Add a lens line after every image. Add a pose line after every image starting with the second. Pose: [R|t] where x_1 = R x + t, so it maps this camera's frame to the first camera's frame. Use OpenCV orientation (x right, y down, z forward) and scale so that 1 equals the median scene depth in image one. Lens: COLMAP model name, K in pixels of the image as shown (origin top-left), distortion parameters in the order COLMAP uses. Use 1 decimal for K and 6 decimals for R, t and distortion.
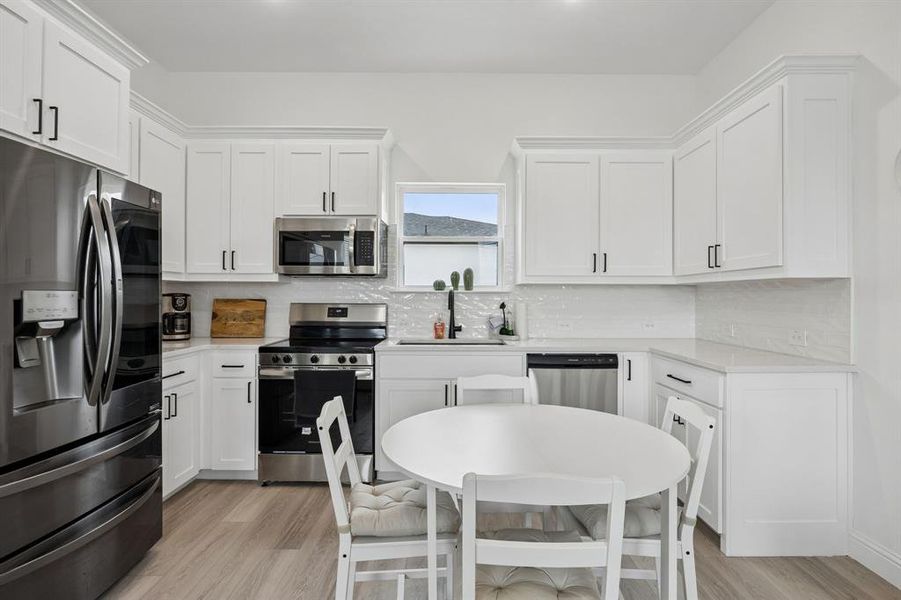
lens RADIAL K [[476.8, 0, 451.3], [0, 476.8, 301.1], [0, 0, 1]] dist [0.002758, -0.002867]
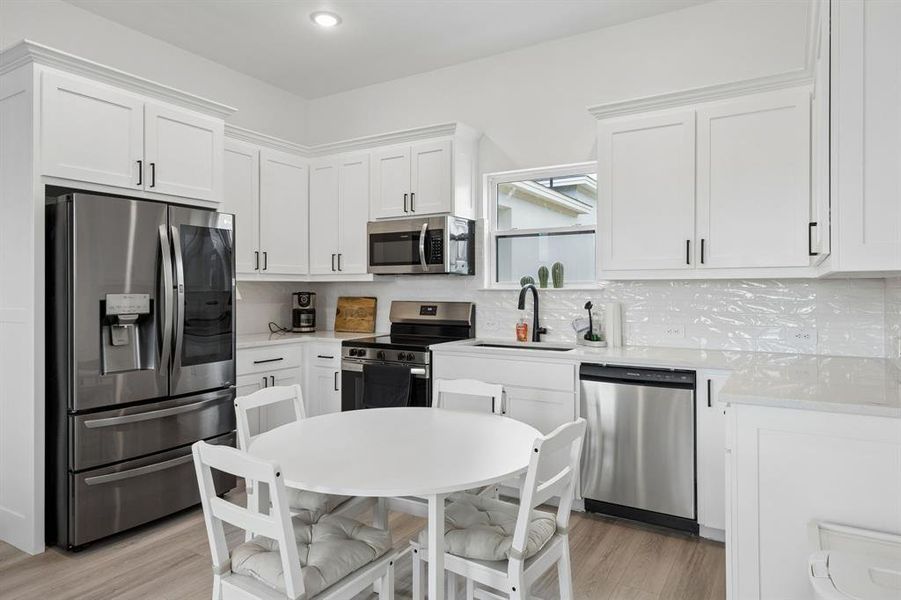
lens RADIAL K [[559.1, 0, 450.8], [0, 559.1, 293.8], [0, 0, 1]] dist [0.018060, 0.001554]
pose [[0.852767, 0.000101, -0.522291, 0.446160], [-0.001476, 0.999996, -0.002216, -0.009659], [0.522289, 0.002661, 0.852764, 0.021037]]
